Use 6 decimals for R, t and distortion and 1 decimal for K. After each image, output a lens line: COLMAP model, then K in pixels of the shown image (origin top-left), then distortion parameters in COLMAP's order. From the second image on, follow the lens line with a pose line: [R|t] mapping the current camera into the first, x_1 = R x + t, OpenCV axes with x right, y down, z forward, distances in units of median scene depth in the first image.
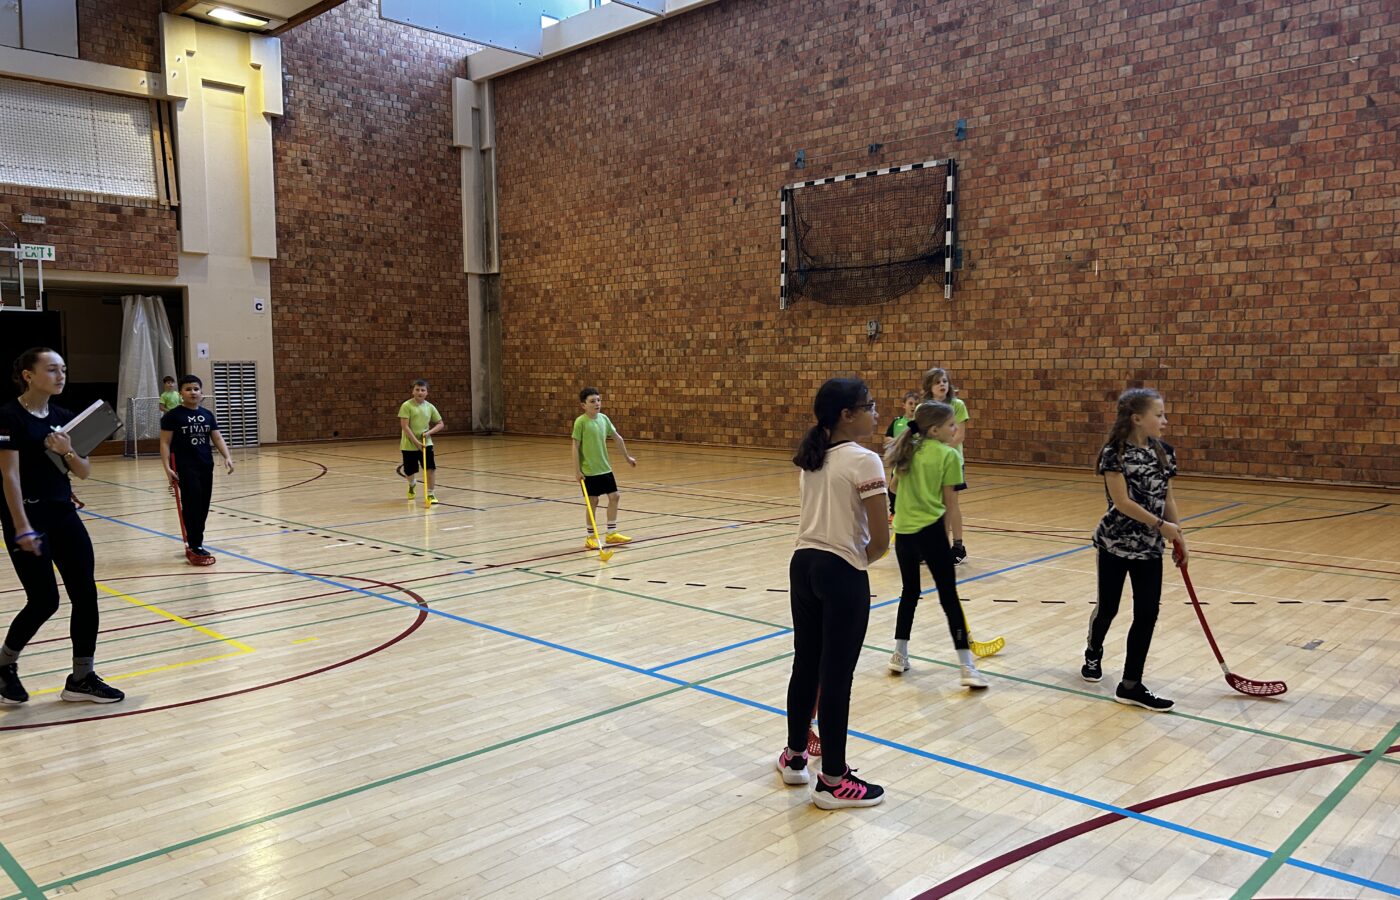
lens RADIAL K [[1079.0, 0, 674.0], [0, 1079.0, 464.0], [0, 0, 1]] dist [0.043119, -0.041322]
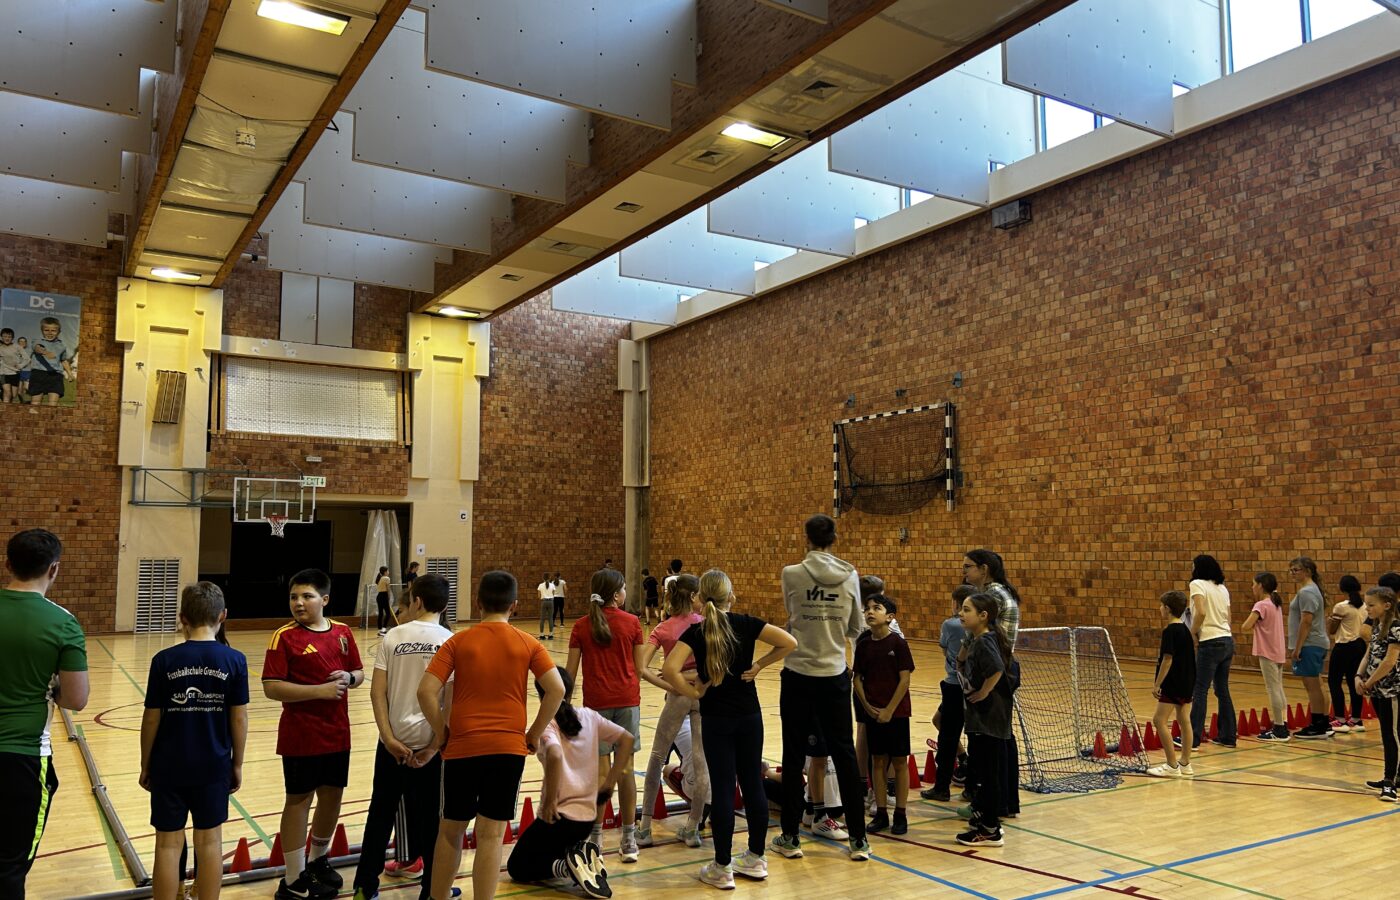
lens RADIAL K [[1079.0, 0, 696.9], [0, 1079.0, 453.6], [0, 0, 1]] dist [0.043119, -0.041322]
pose [[0.971714, -0.019605, -0.235344, 0.234477], [-0.022837, 0.984076, -0.176272, 0.007396], [0.235052, 0.176661, 0.955794, -0.239318]]
